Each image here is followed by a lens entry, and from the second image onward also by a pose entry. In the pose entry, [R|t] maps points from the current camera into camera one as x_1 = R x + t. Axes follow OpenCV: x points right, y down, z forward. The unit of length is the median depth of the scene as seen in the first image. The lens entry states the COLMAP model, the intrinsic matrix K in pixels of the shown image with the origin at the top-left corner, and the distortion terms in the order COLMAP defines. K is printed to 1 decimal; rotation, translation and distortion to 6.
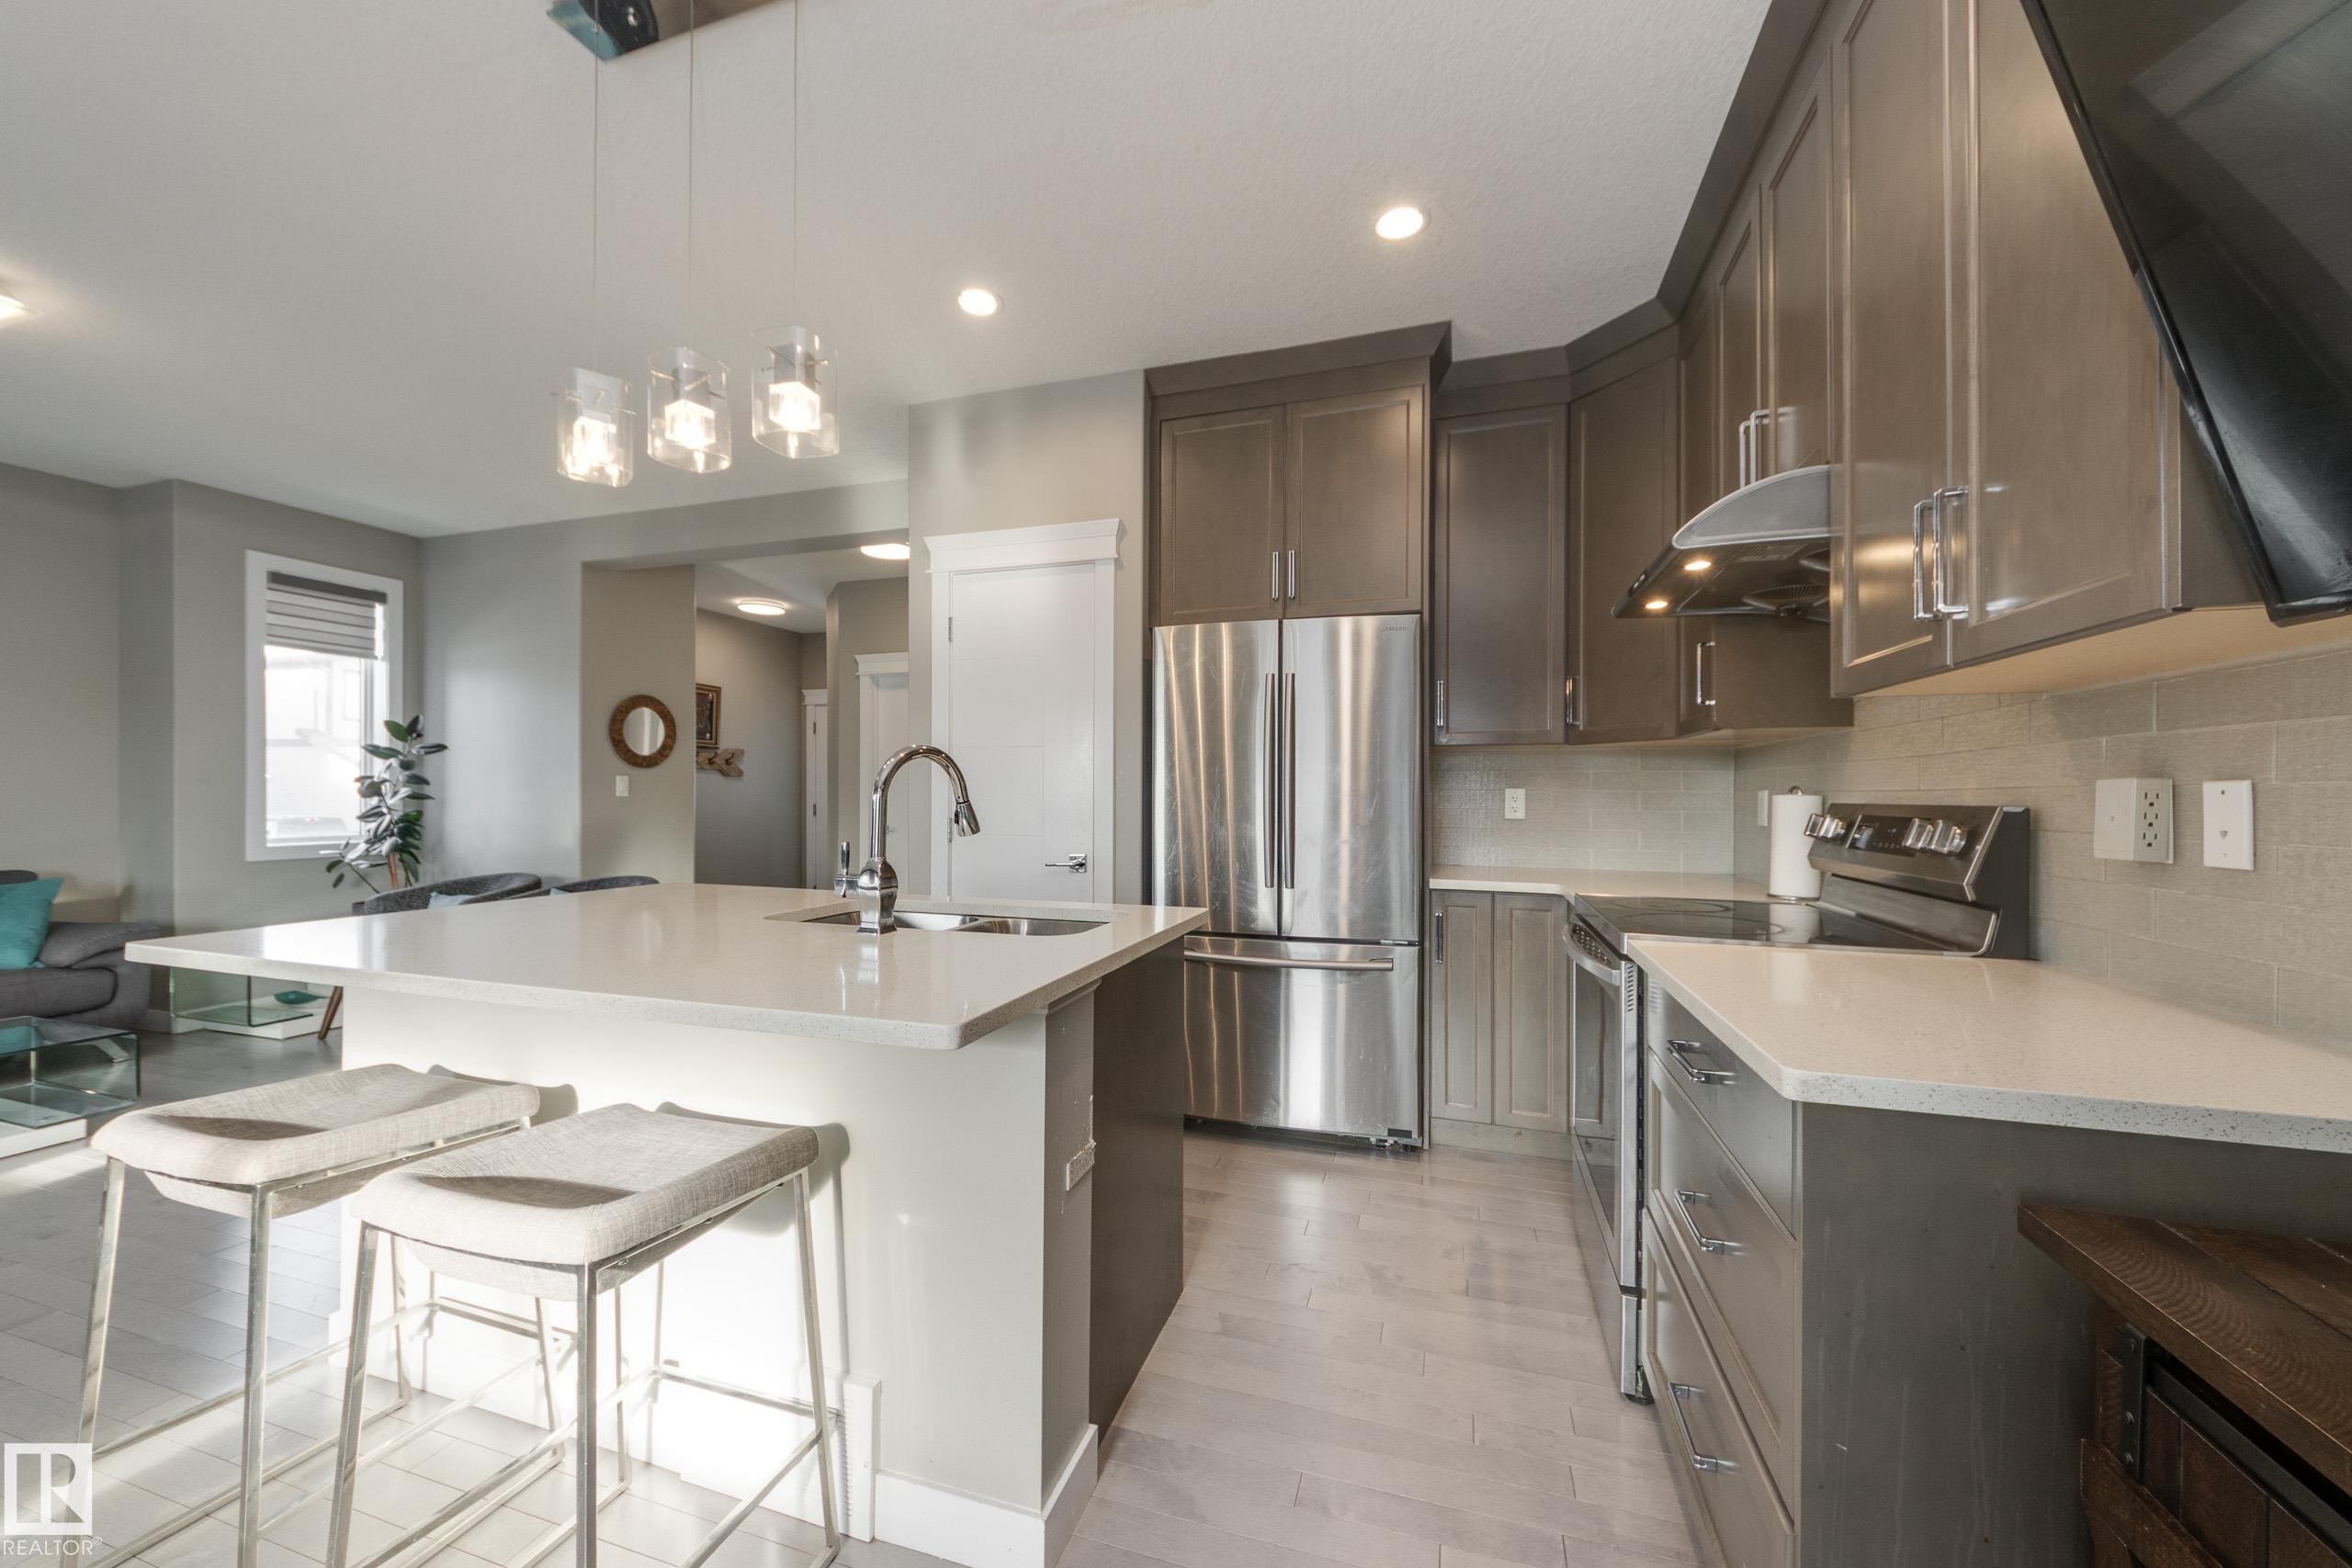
lens RADIAL K [[873.8, 0, 1178.4], [0, 873.8, 796.9], [0, 0, 1]] dist [0.000161, -0.004004]
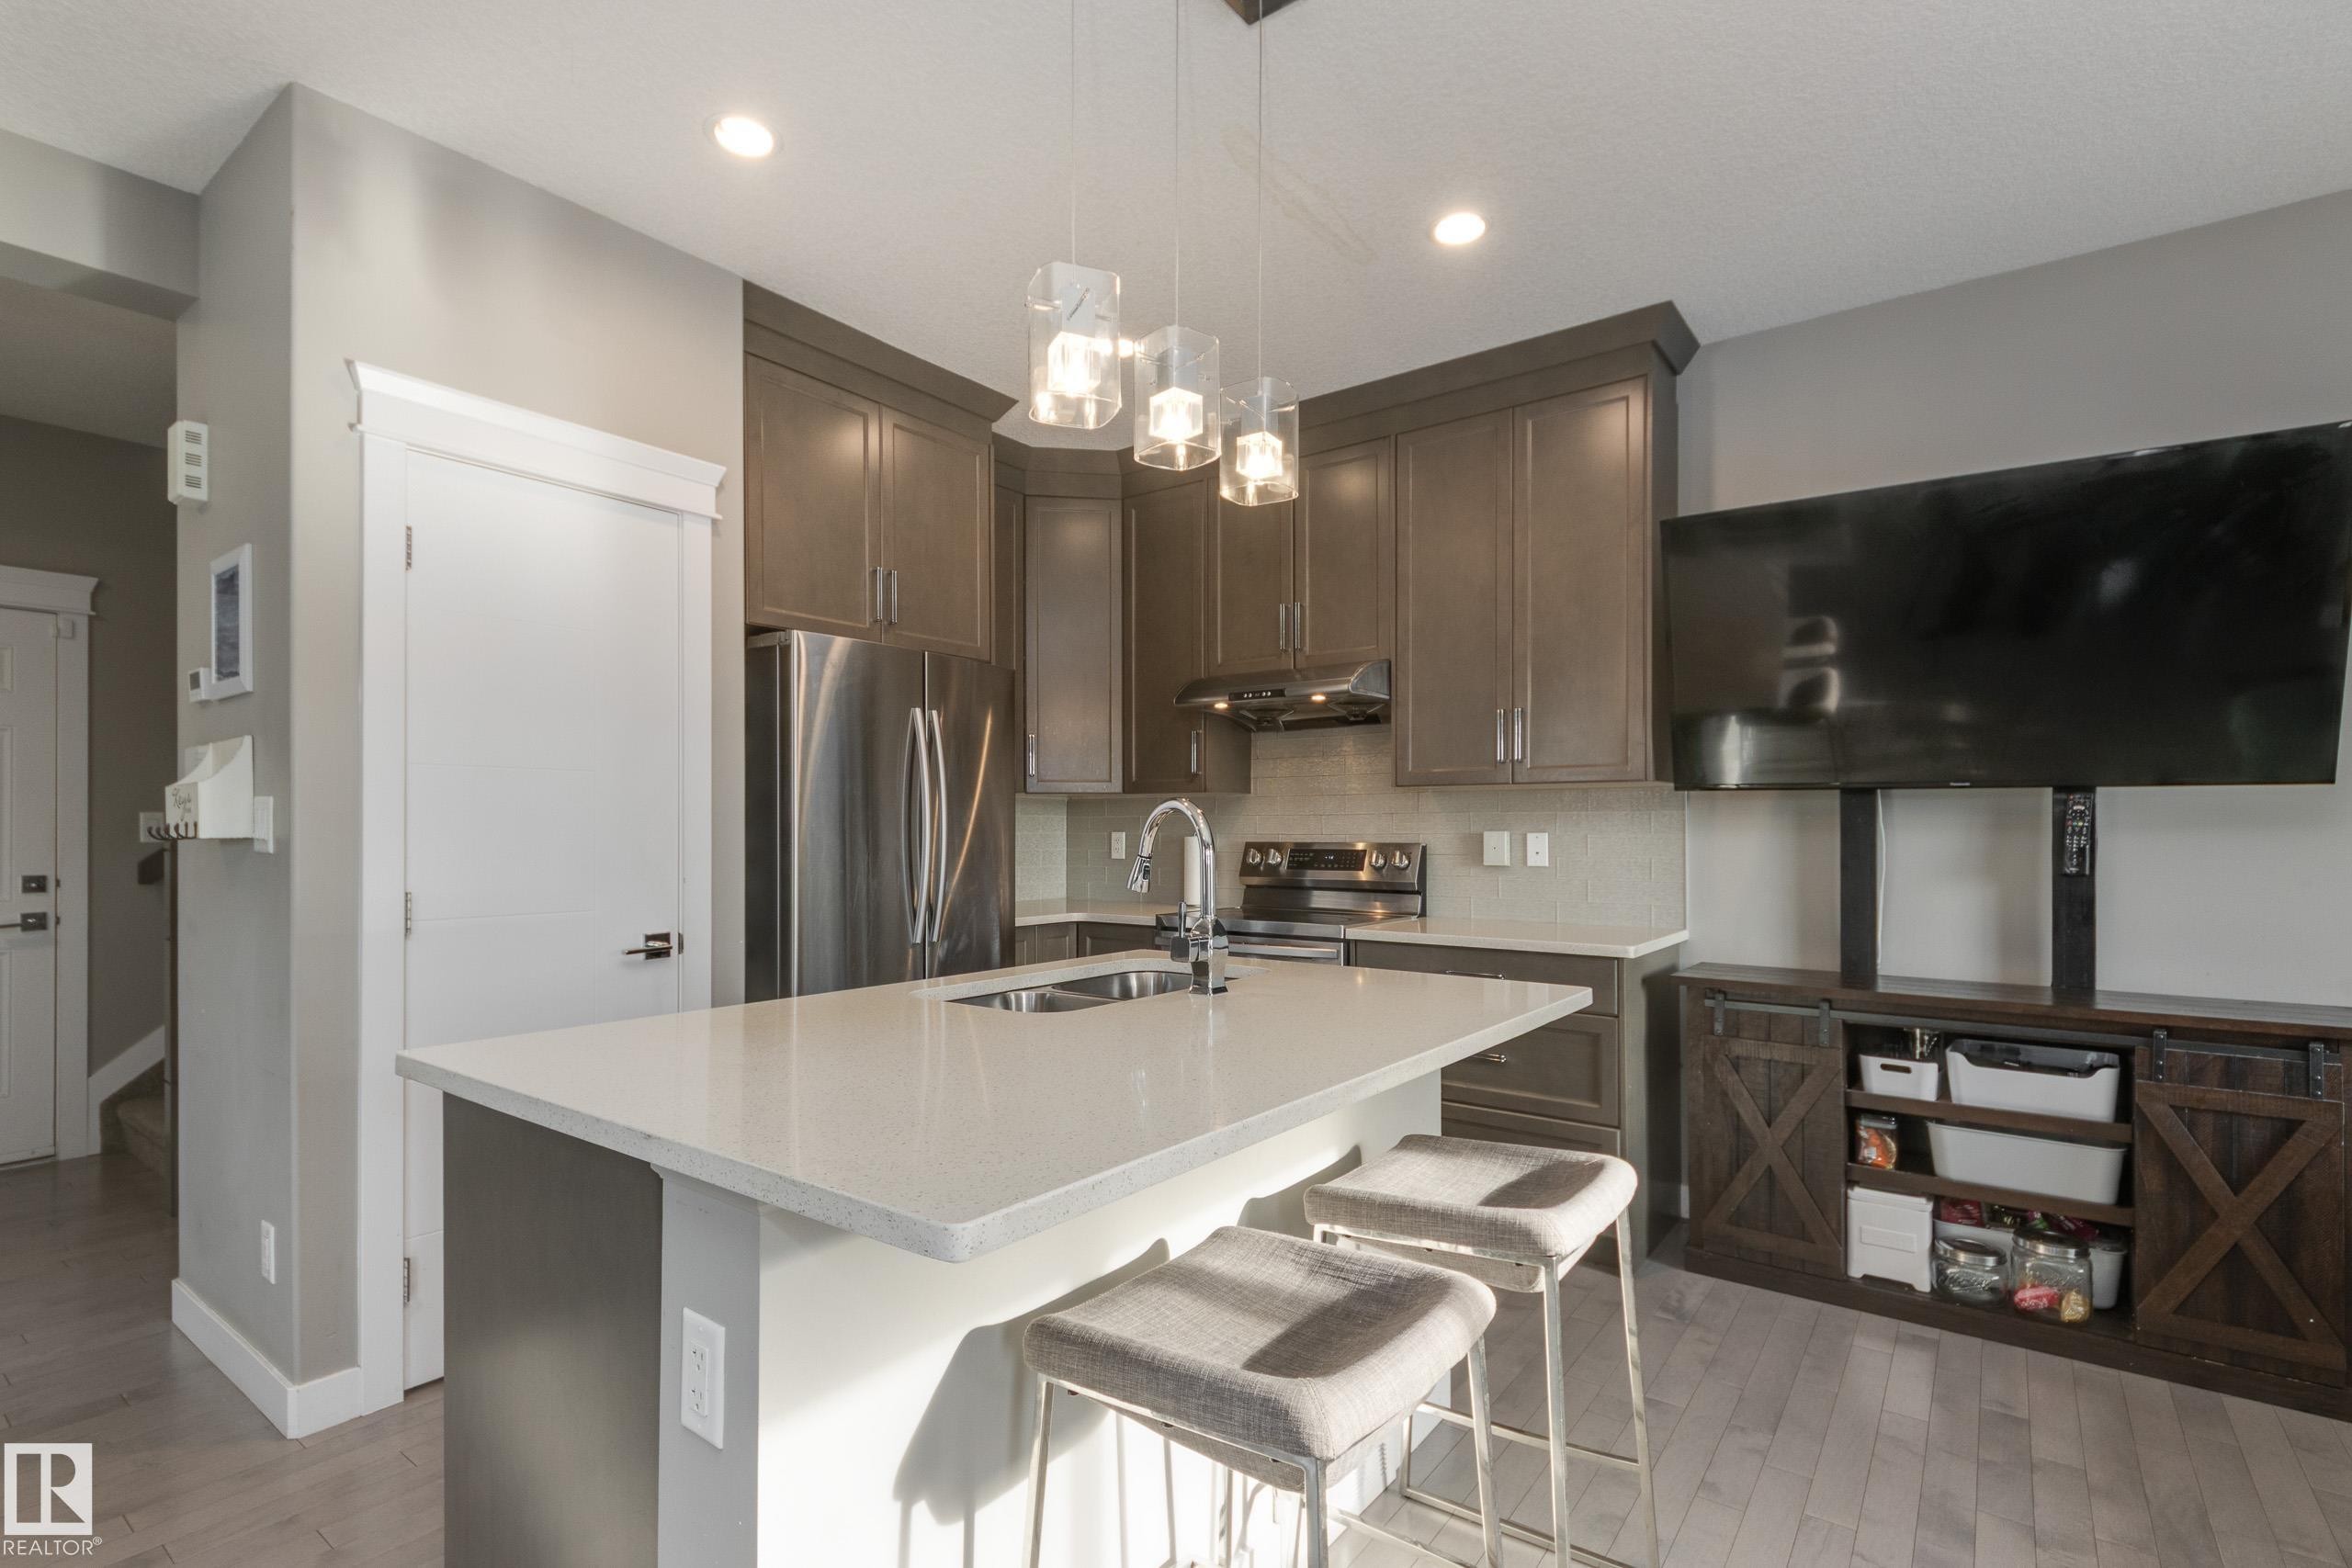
lens RADIAL K [[1087.4, 0, 1169.6], [0, 1087.4, 824.5], [0, 0, 1]] dist [0.003850, 0.000839]
pose [[0.339190, -0.003524, 0.940711, -0.551205], [0.002920, 0.999992, 0.002693, -0.014232], [-0.940713, 0.001833, 0.339198, 0.234164]]
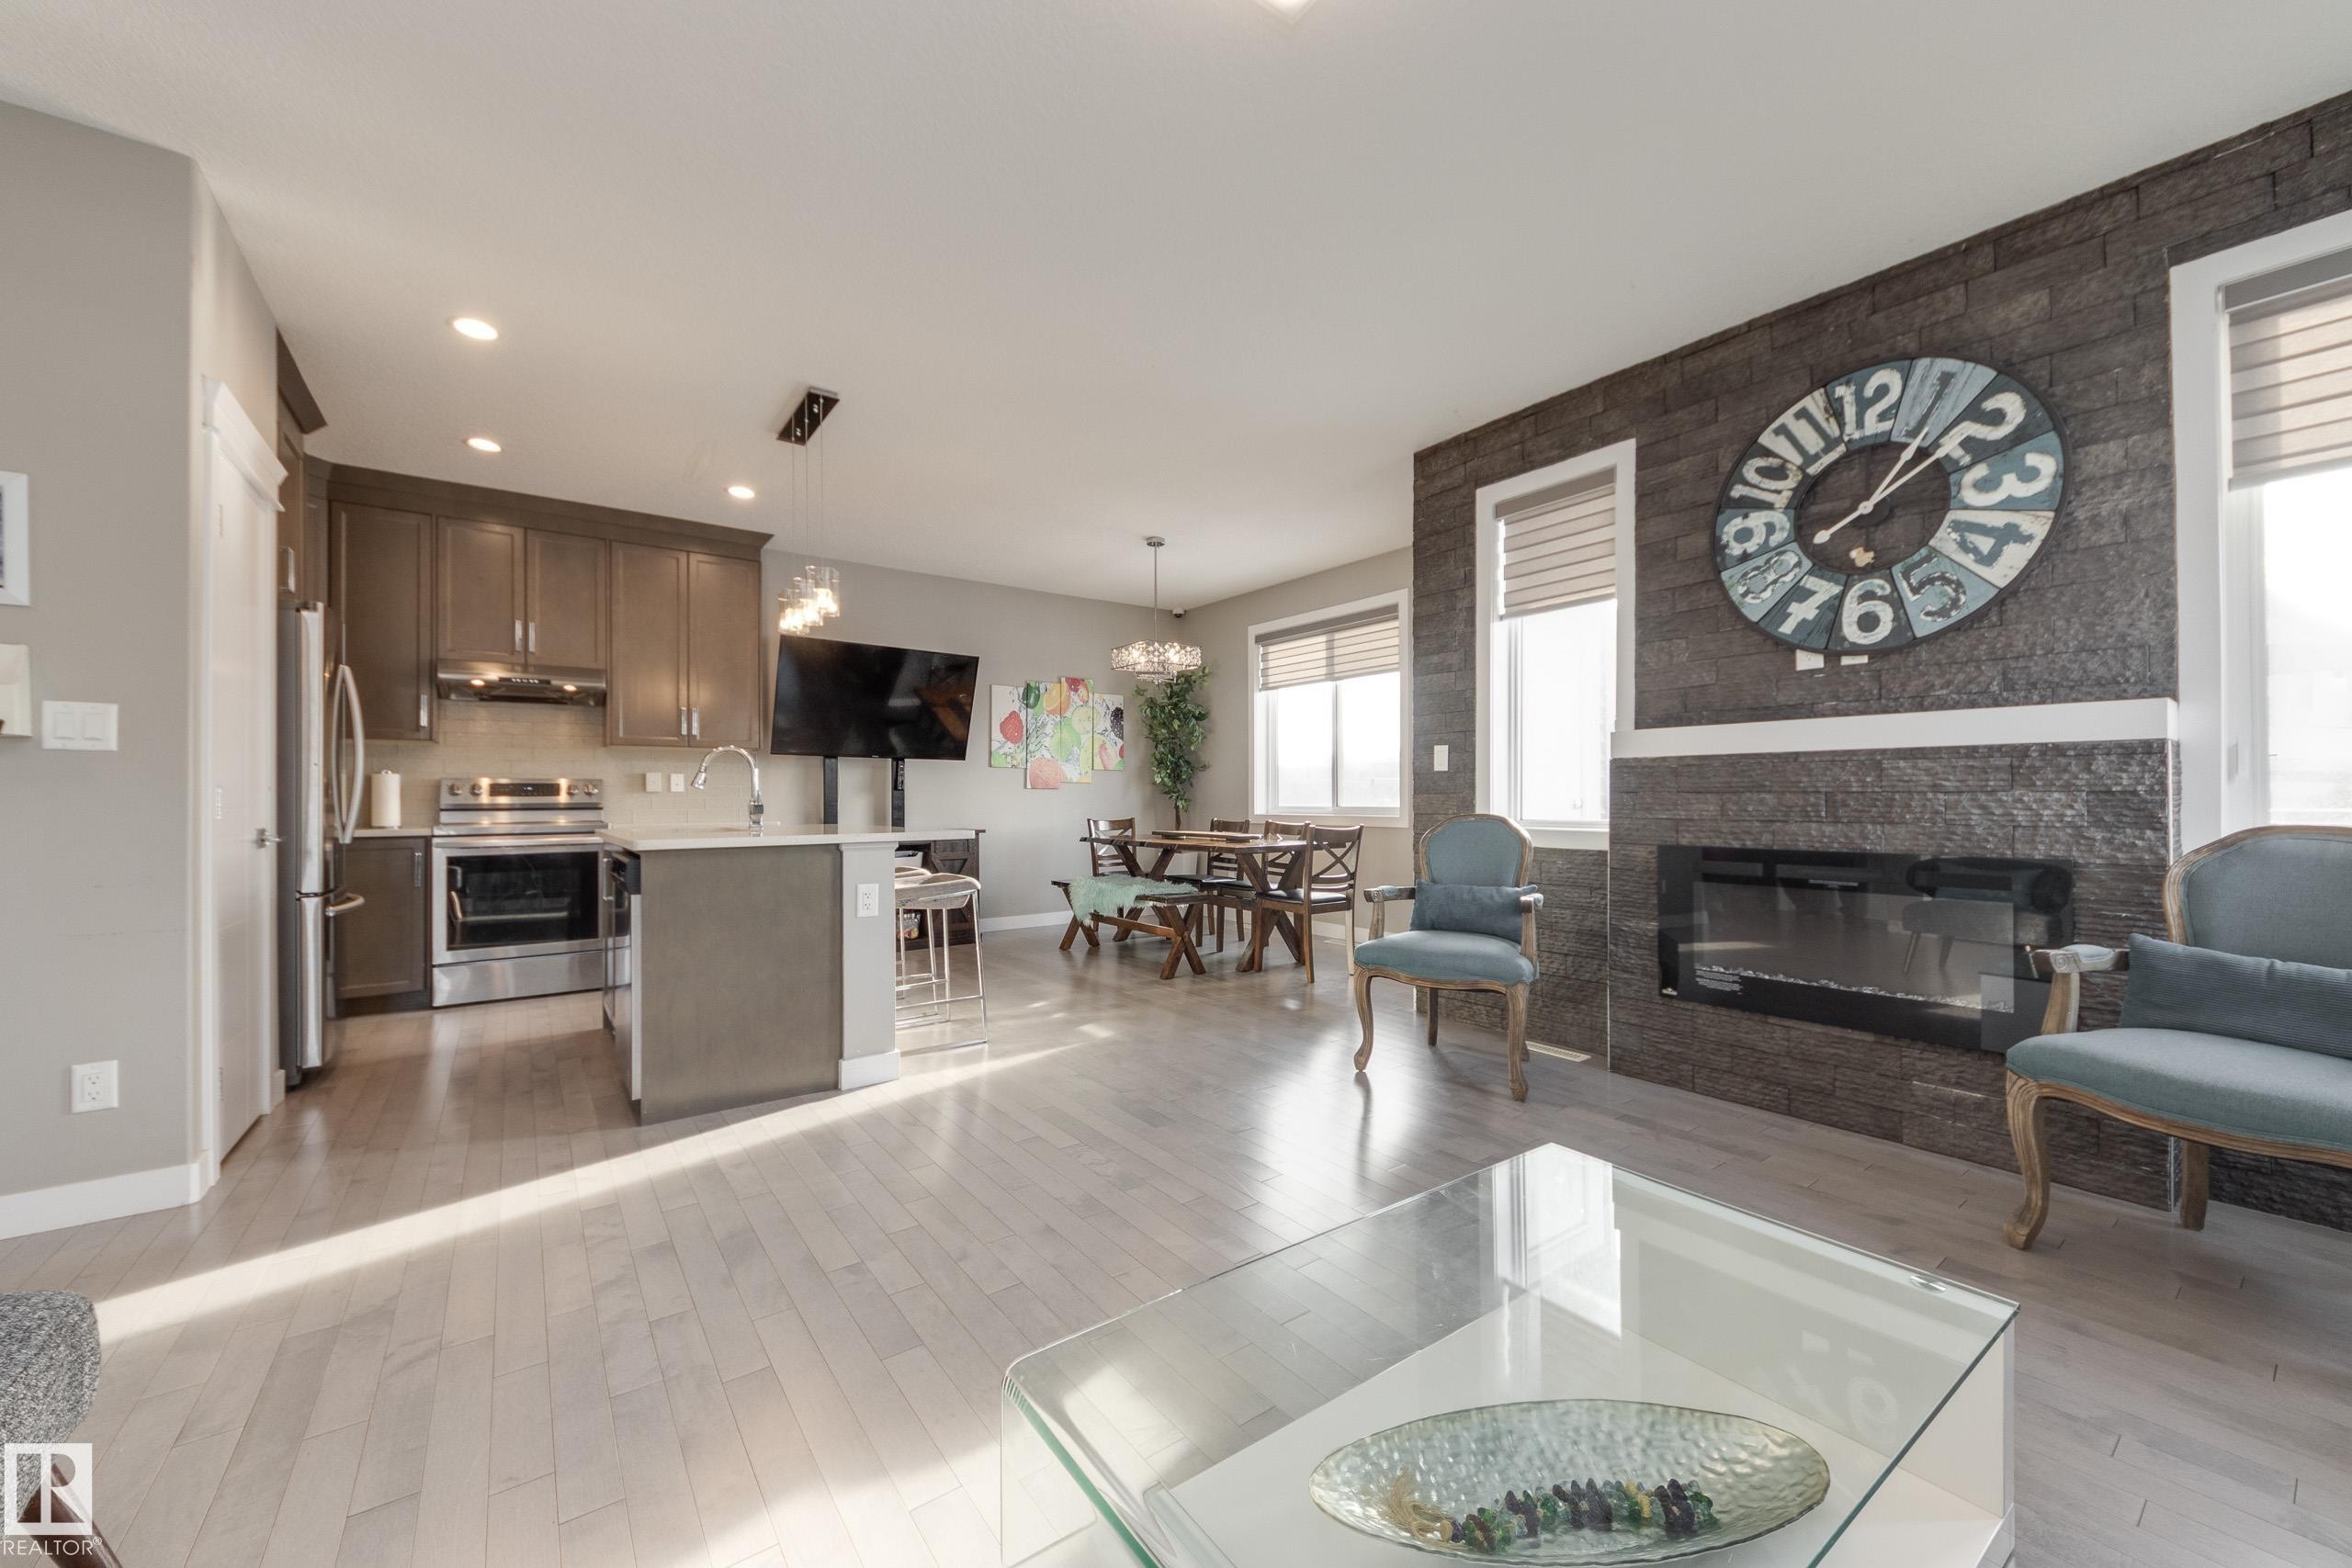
lens RADIAL K [[873.8, 0, 1178.4], [0, 873.8, 796.9], [0, 0, 1]] dist [0.000161, -0.004004]
pose [[-0.806736, 0.000566, 0.590912, -0.972198], [0.001937, 0.999997, 0.001686, 0.026288], [-0.590909, 0.002505, -0.806734, 0.817726]]
